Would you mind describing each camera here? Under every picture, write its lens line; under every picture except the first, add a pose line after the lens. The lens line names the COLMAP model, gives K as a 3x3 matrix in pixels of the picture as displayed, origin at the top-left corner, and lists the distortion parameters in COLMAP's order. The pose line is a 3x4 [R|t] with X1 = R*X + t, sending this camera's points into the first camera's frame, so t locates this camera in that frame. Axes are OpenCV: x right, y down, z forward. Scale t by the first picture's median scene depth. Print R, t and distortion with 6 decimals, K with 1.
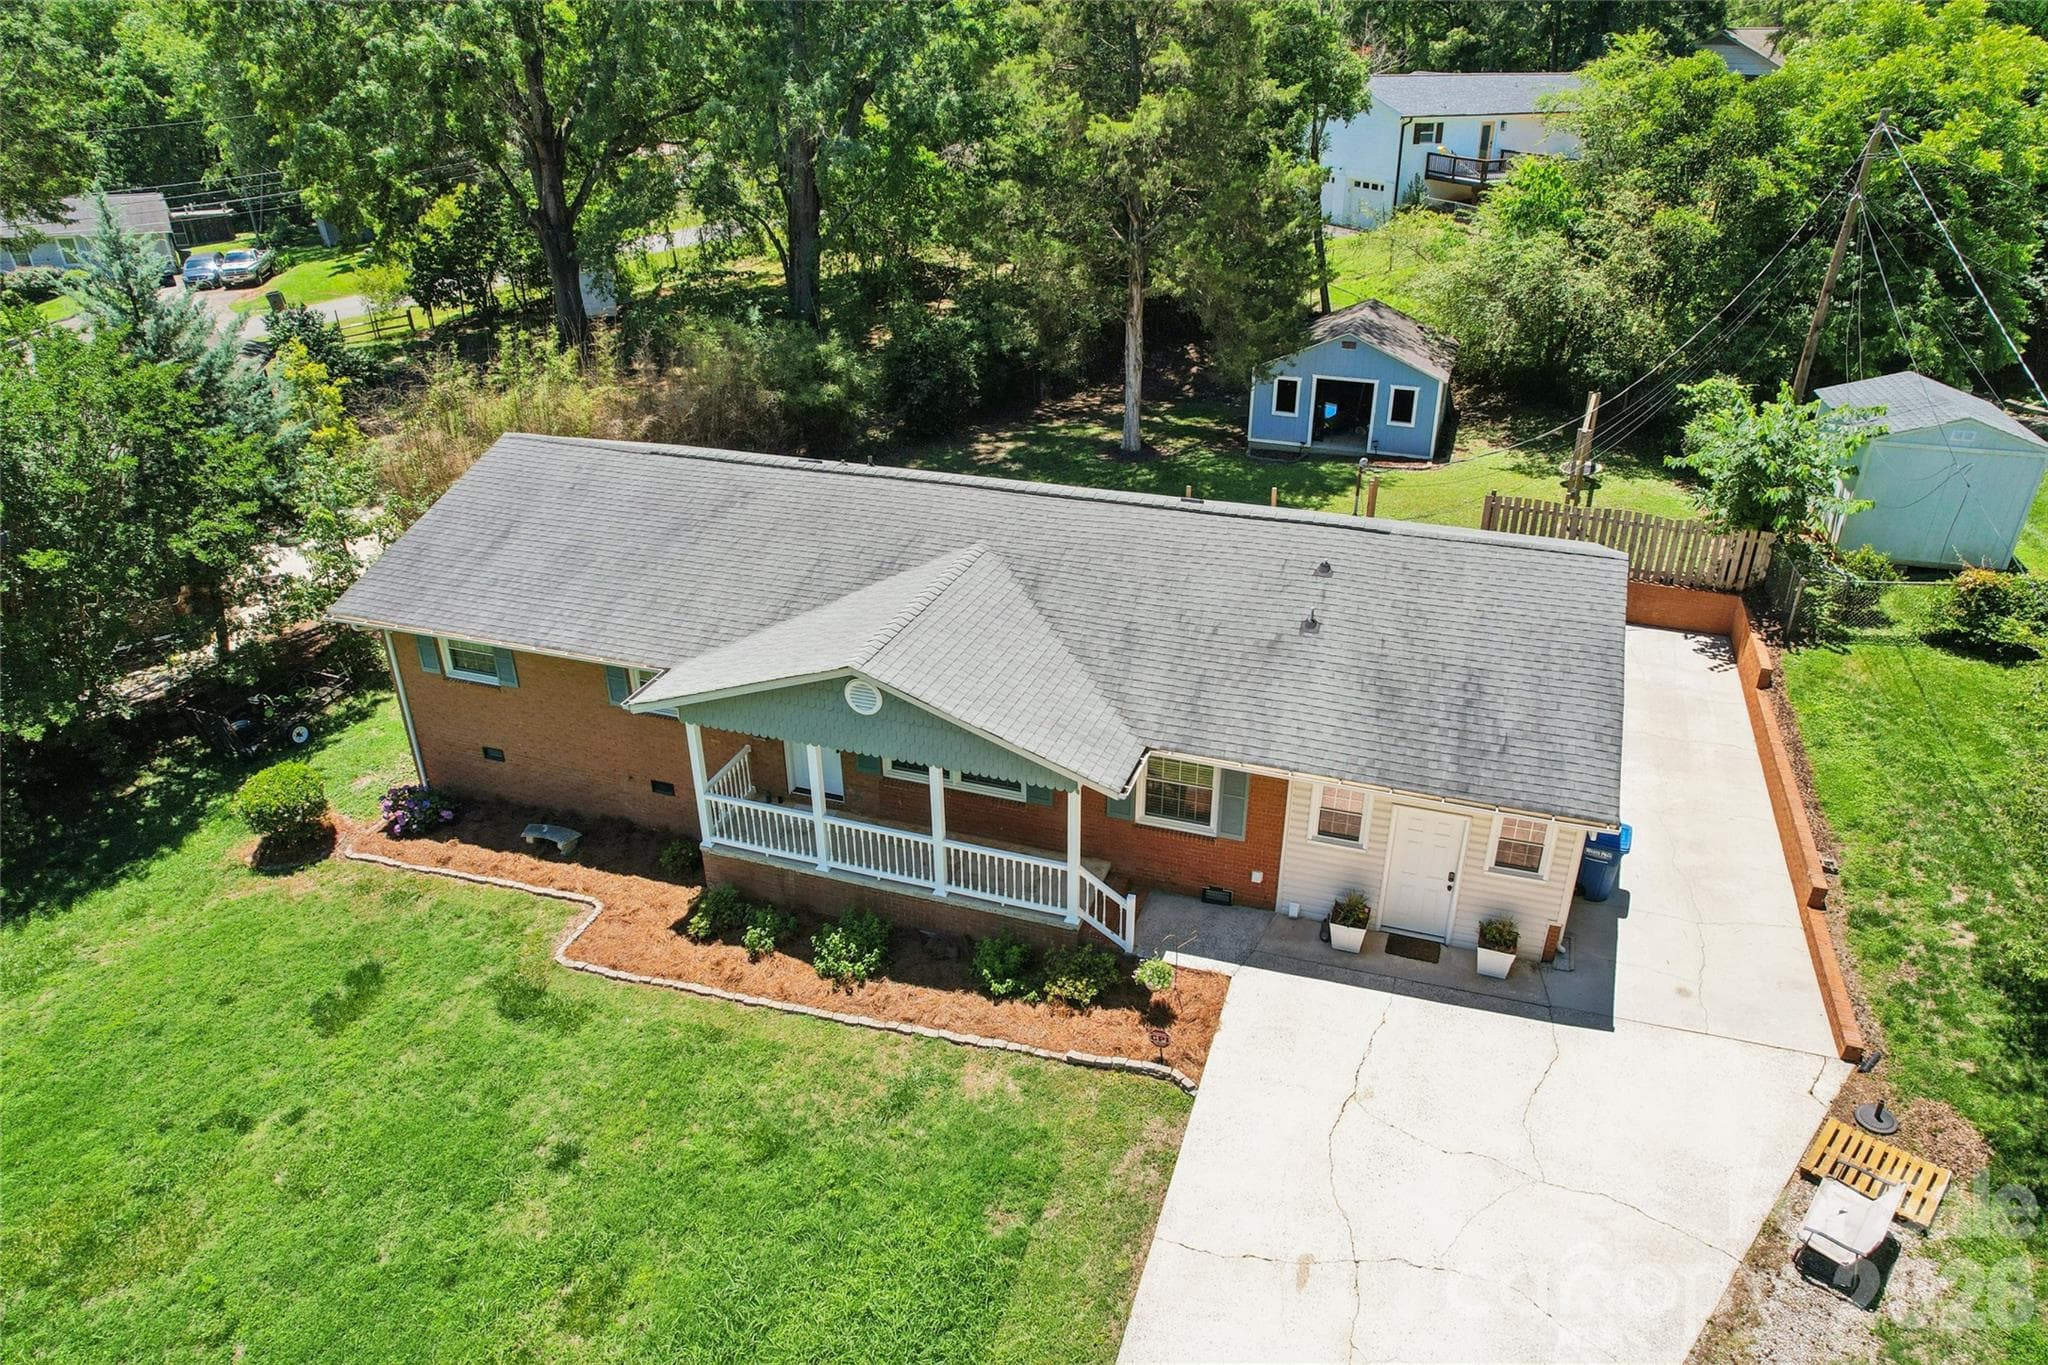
lens RADIAL K [[1300.6, 0, 1044.1], [0, 1300.6, 681.9], [0, 0, 1]] dist [-0.064862, 0.058282]
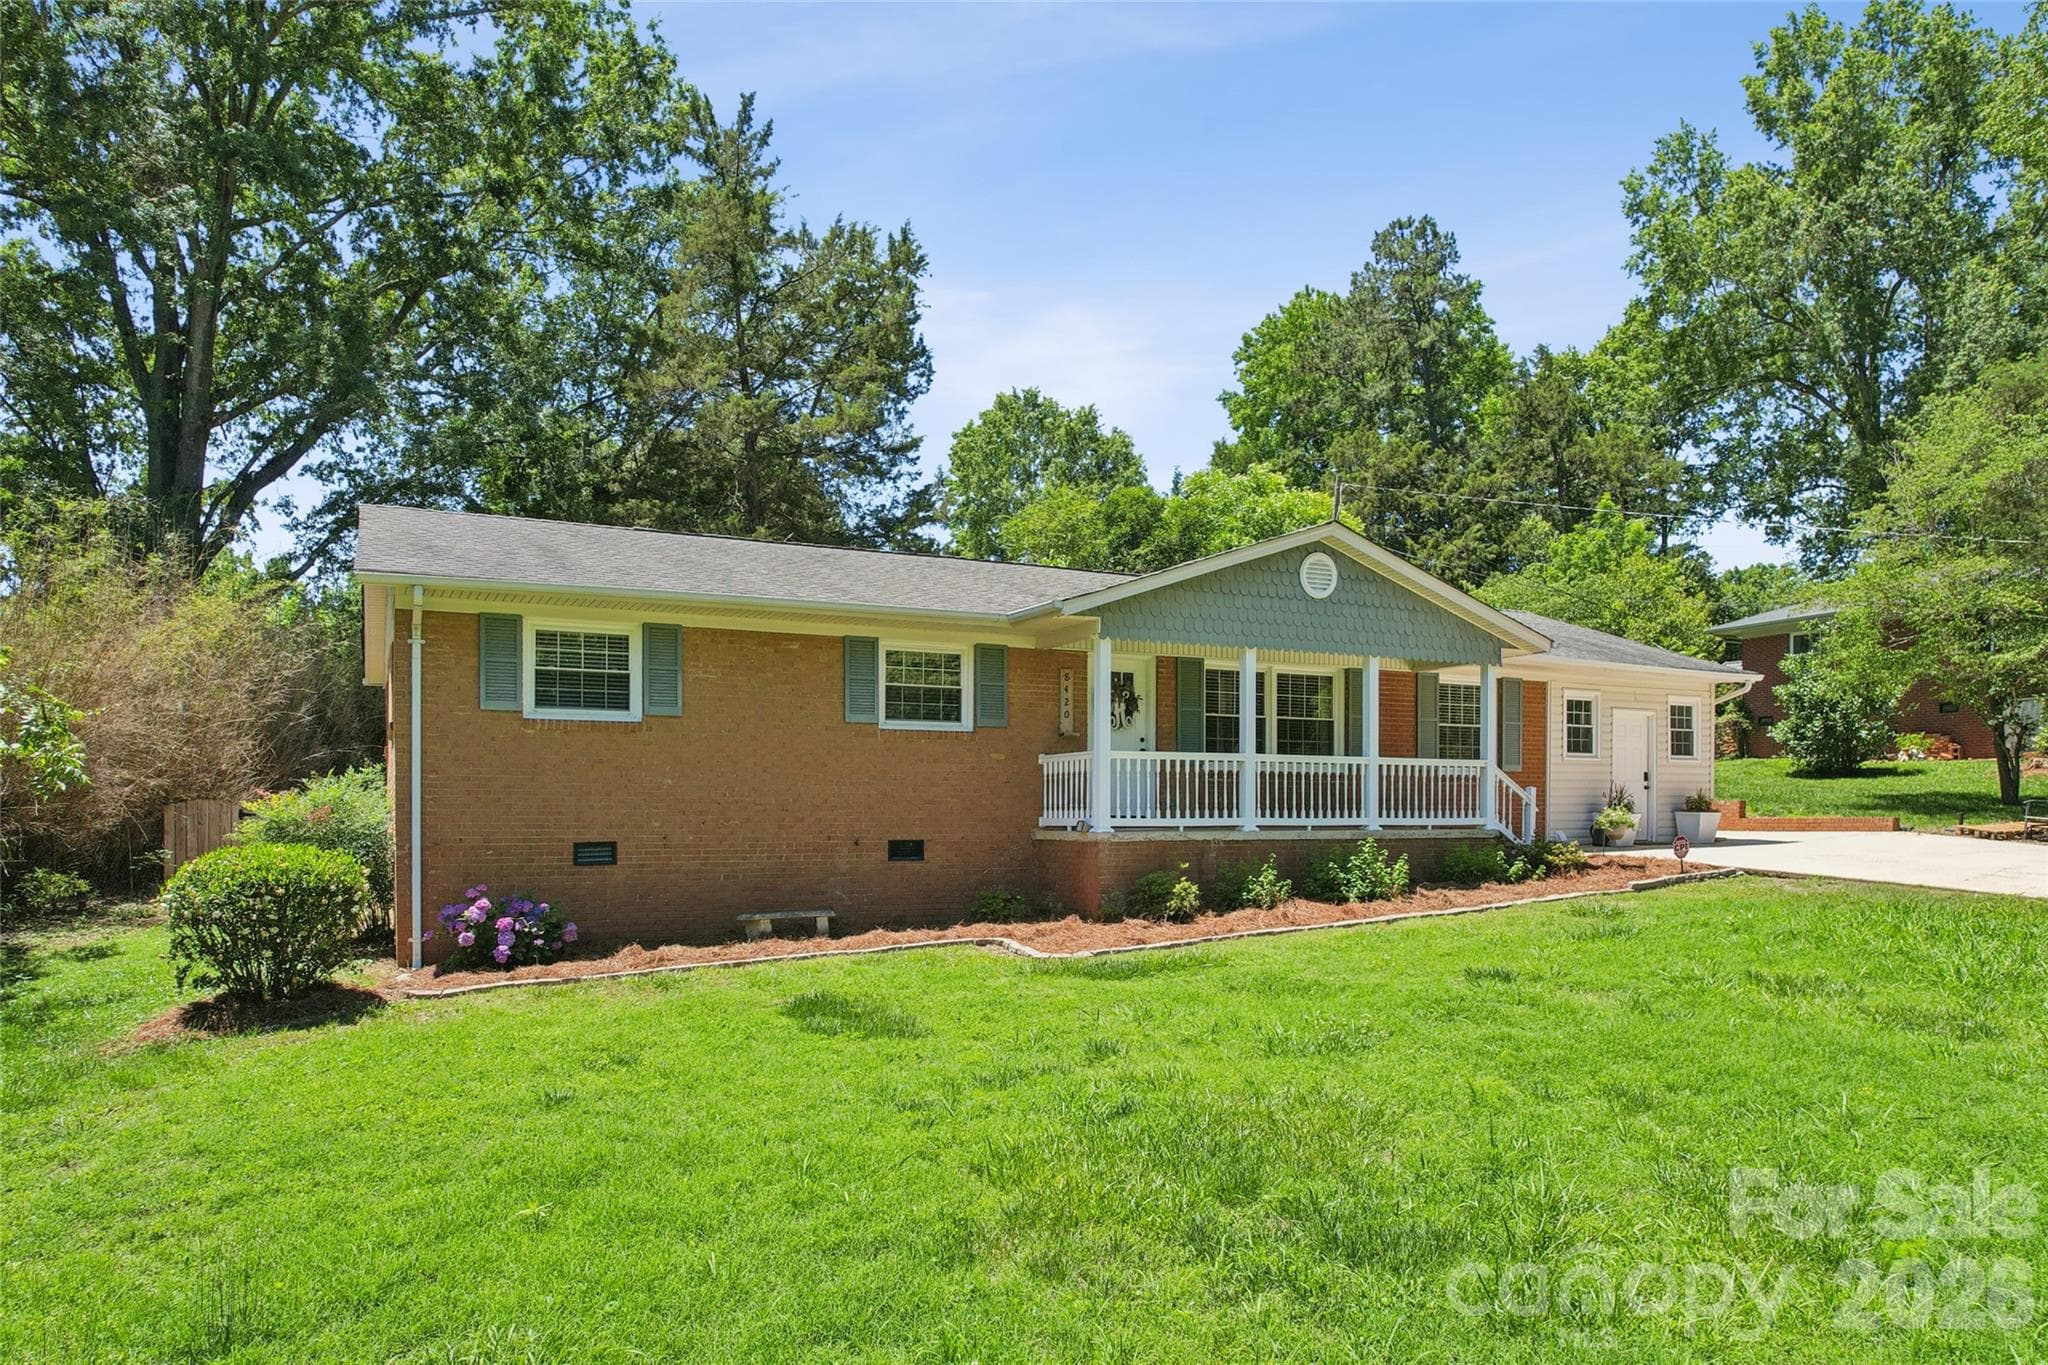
lens RADIAL K [[1343.8, 0, 1049.3], [0, 1343.8, 836.6], [0, 0, 1]] dist [-0.064979, 0.072474]
pose [[0.701327, -0.007807, 0.712797, -0.872321], [0.323964, 0.894199, -0.308958, 0.373811], [-0.634971, 0.447601, 0.629655, 0.573149]]
